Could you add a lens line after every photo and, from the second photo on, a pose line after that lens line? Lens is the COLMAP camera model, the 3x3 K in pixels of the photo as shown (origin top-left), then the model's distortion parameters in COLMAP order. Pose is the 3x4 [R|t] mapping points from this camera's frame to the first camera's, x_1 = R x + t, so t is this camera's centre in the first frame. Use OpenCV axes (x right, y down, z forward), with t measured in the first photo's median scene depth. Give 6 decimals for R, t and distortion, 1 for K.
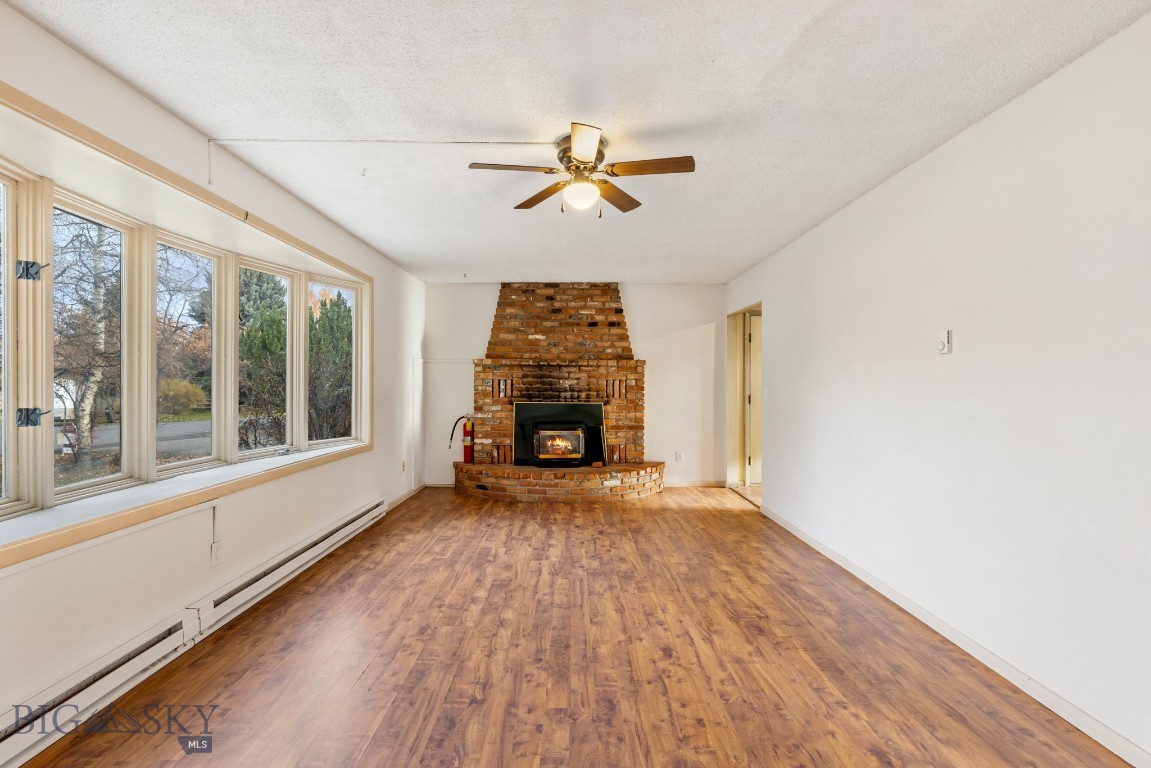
lens RADIAL K [[519.6, 0, 575.9], [0, 519.6, 381.2], [0, 0, 1]] dist [0.006887, -0.001216]
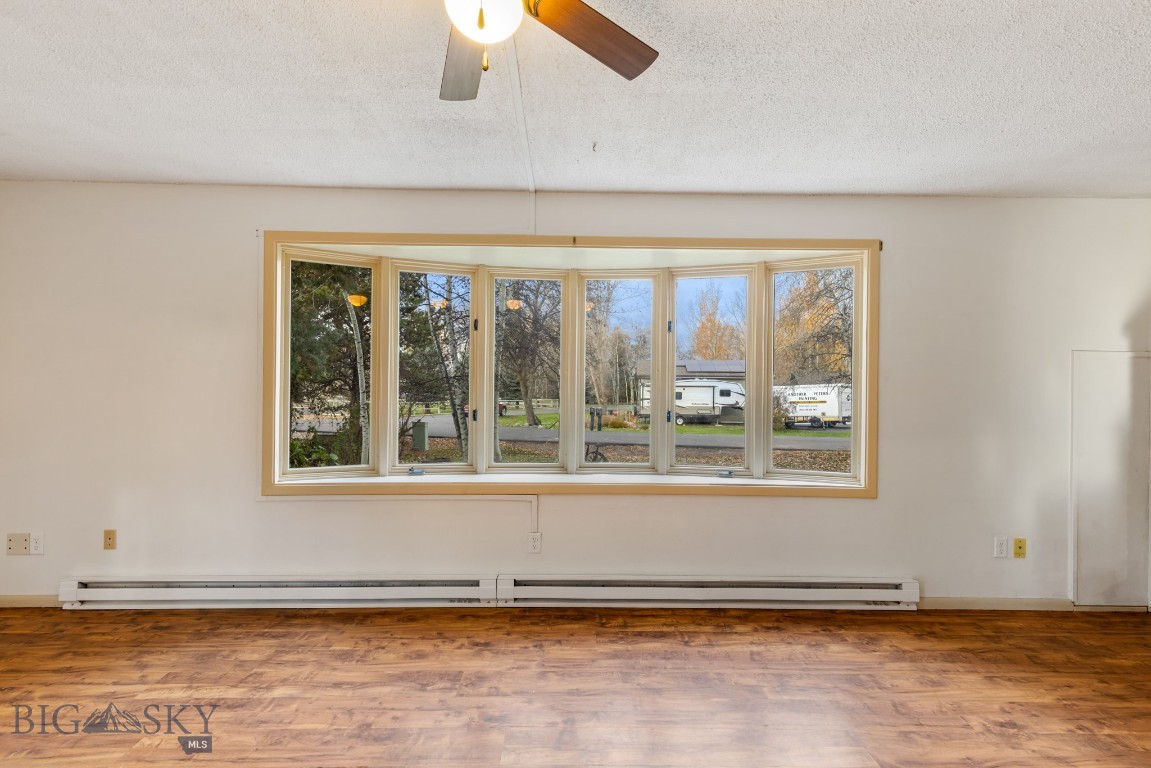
lens RADIAL K [[519.6, 0, 575.7], [0, 519.6, 383.6], [0, 0, 1]] dist [0.006887, -0.001216]
pose [[0.012718, -0.010110, -0.999868, 0.266880], [-0.002671, 0.999945, -0.010145, -0.007459], [0.999916, 0.002799, 0.012690, 0.605334]]
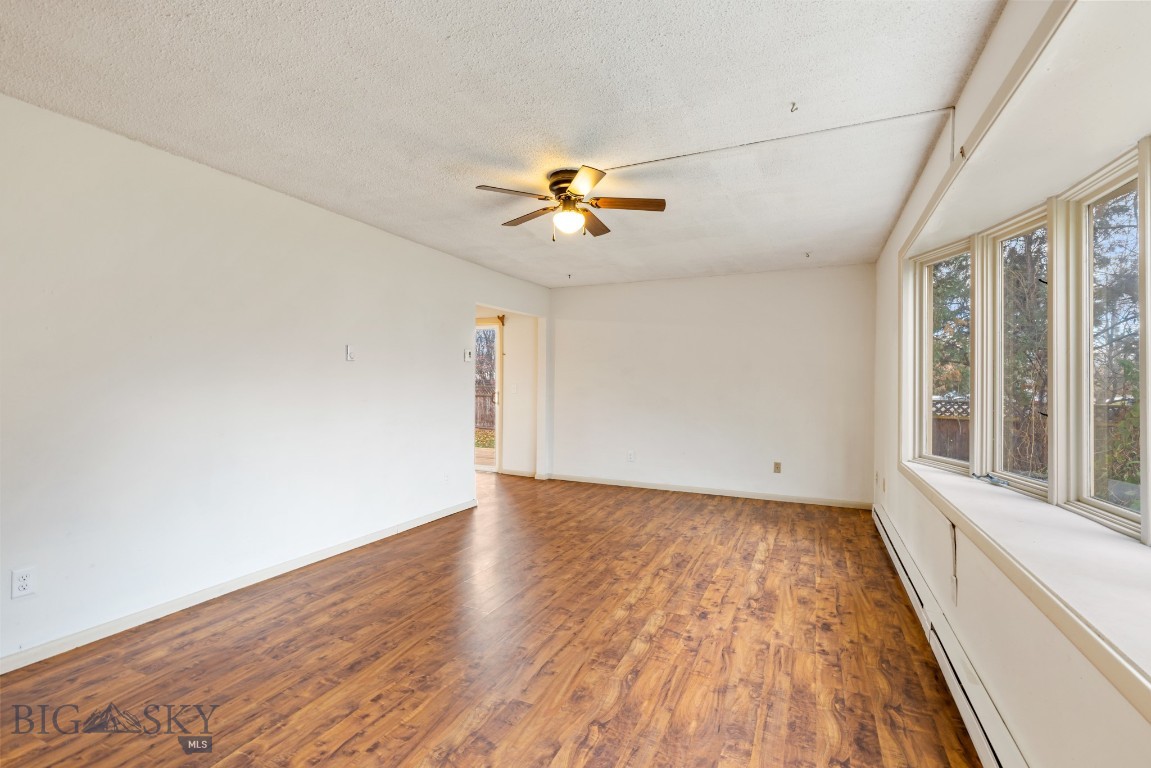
lens RADIAL K [[519.6, 0, 577.7], [0, 519.6, 381.6], [0, 0, 1]] dist [0.006887, -0.001216]
pose [[-0.907051, -0.008339, 0.420938, -0.275948], [-0.012894, 0.999885, -0.007978, 0.006278], [-0.420823, -0.012664, -0.907054, 1.137255]]
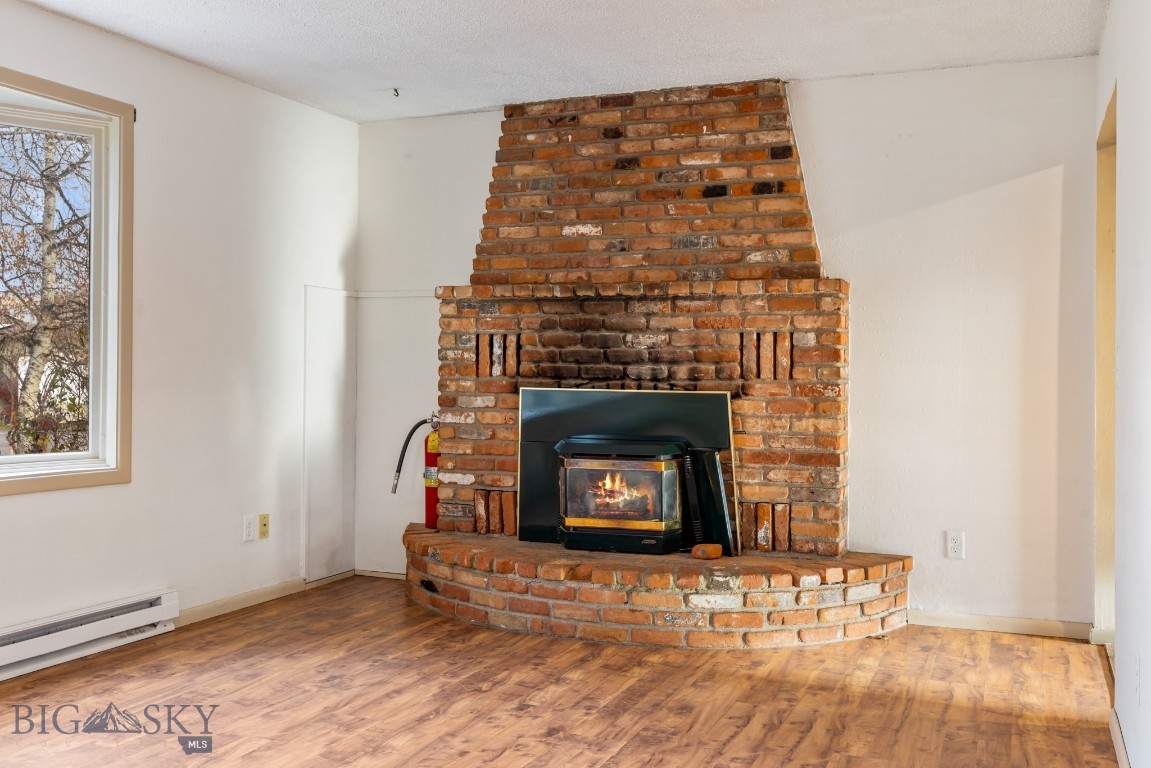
lens RADIAL K [[1105.5, 0, 568.4], [0, 1105.5, 358.0], [0, 0, 1]] dist [0.000538, 0.000000]
pose [[0.921994, -0.000681, -0.387203, 0.335048], [-0.000816, 0.999993, -0.003702, 0.025158], [0.387203, 0.003729, 0.921987, 0.254070]]
